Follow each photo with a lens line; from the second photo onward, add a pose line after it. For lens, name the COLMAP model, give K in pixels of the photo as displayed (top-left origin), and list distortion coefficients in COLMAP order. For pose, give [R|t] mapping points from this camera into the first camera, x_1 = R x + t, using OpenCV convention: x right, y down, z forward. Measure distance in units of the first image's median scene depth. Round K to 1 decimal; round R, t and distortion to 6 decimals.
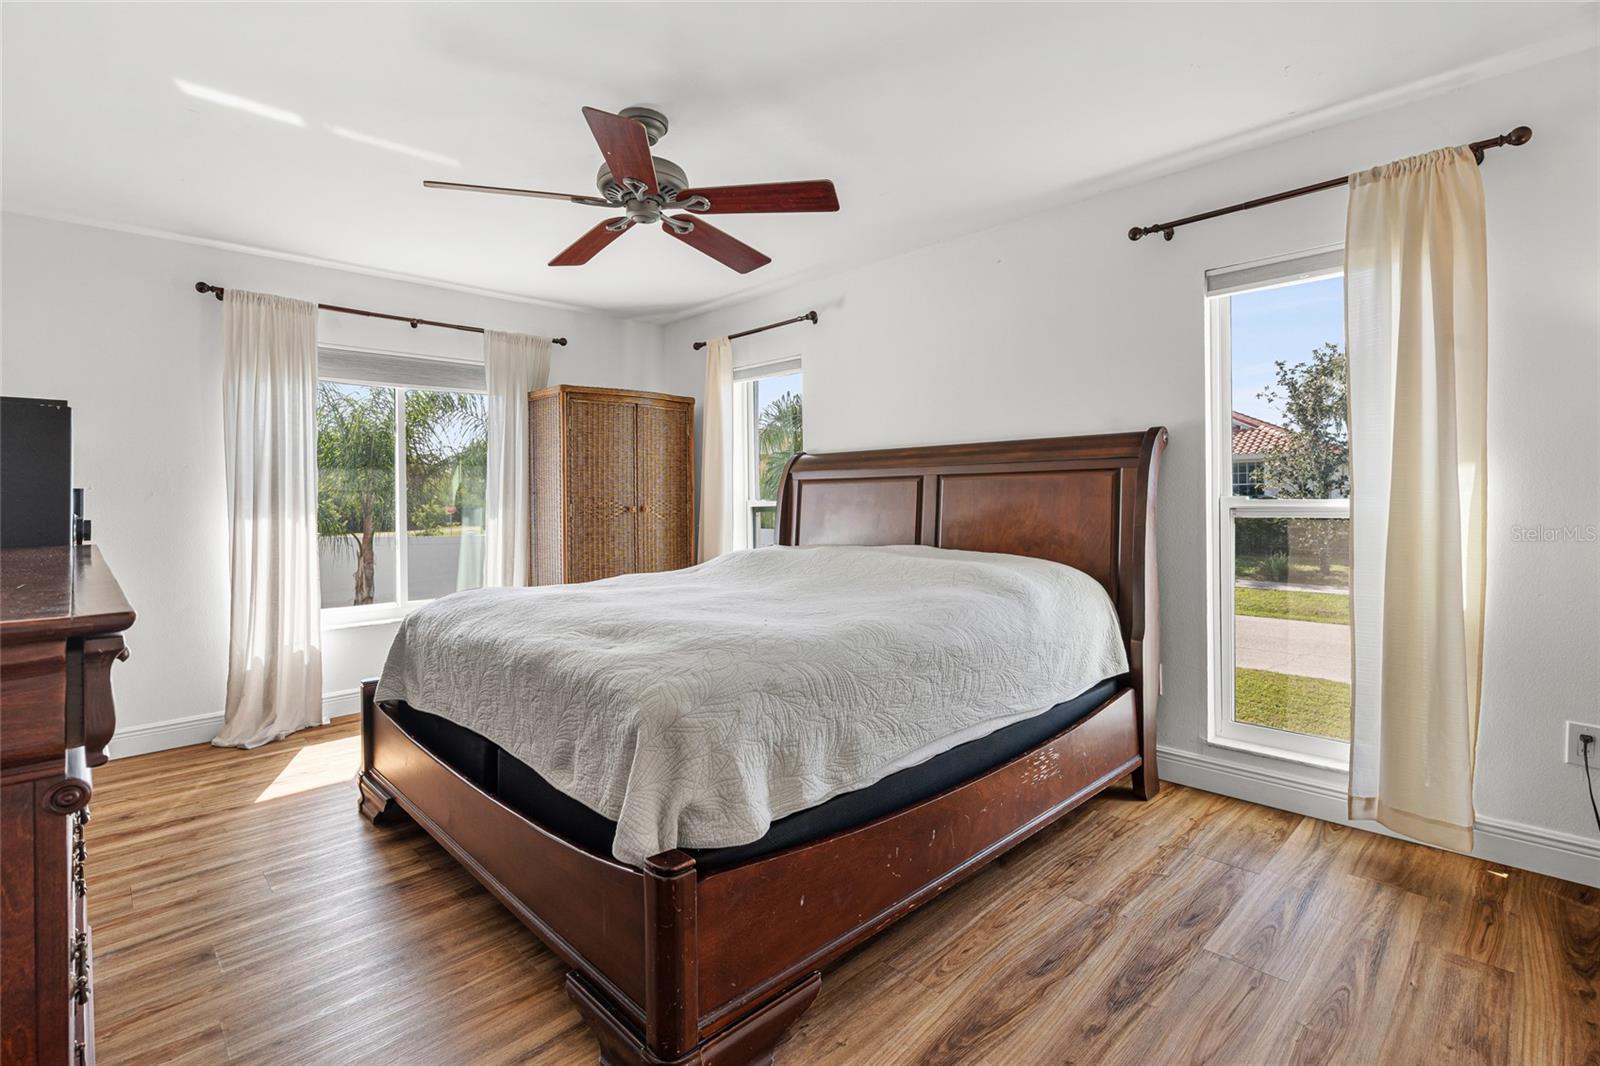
lens RADIAL K [[730.9, 0, 793.4], [0, 730.9, 511.0], [0, 0, 1]] dist [-0.001674, 0.001219]
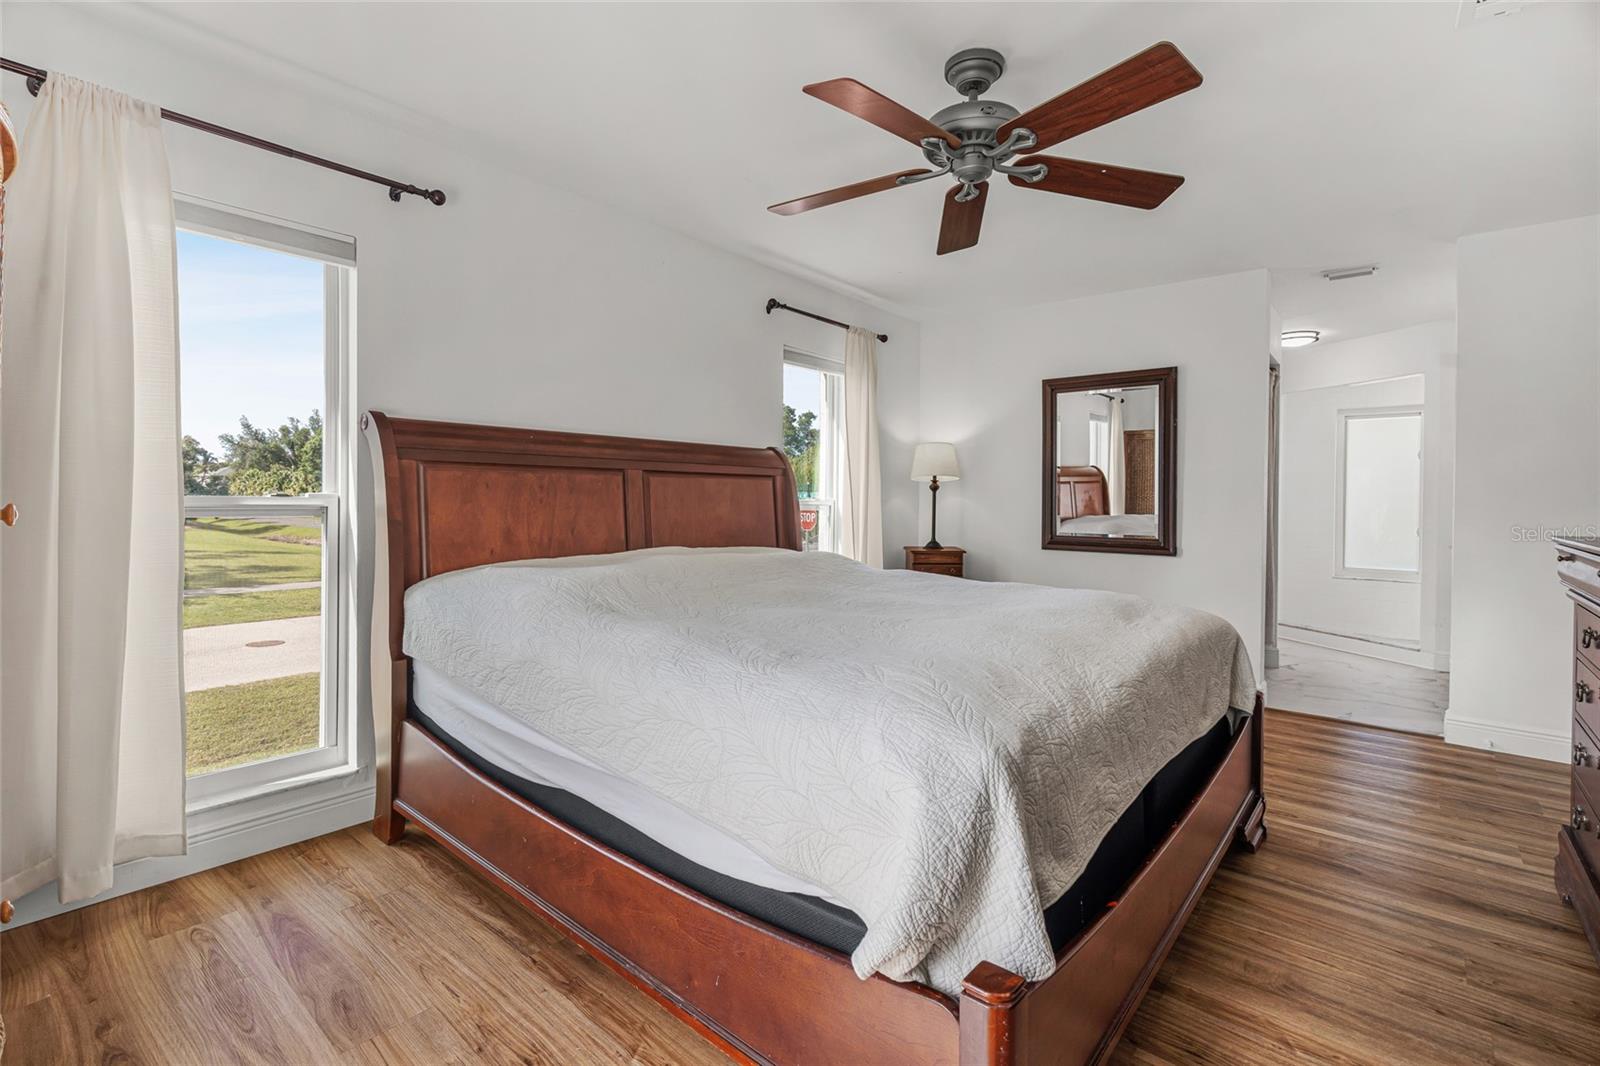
lens RADIAL K [[730.9, 0, 793.4], [0, 730.9, 511.0], [0, 0, 1]] dist [-0.001674, 0.001219]
pose [[-0.095622, -0.004180, 0.995409, -1.205424], [0.001855, 0.999989, 0.004377, 0.003440], [-0.995416, 0.002265, -0.095613, 1.475867]]
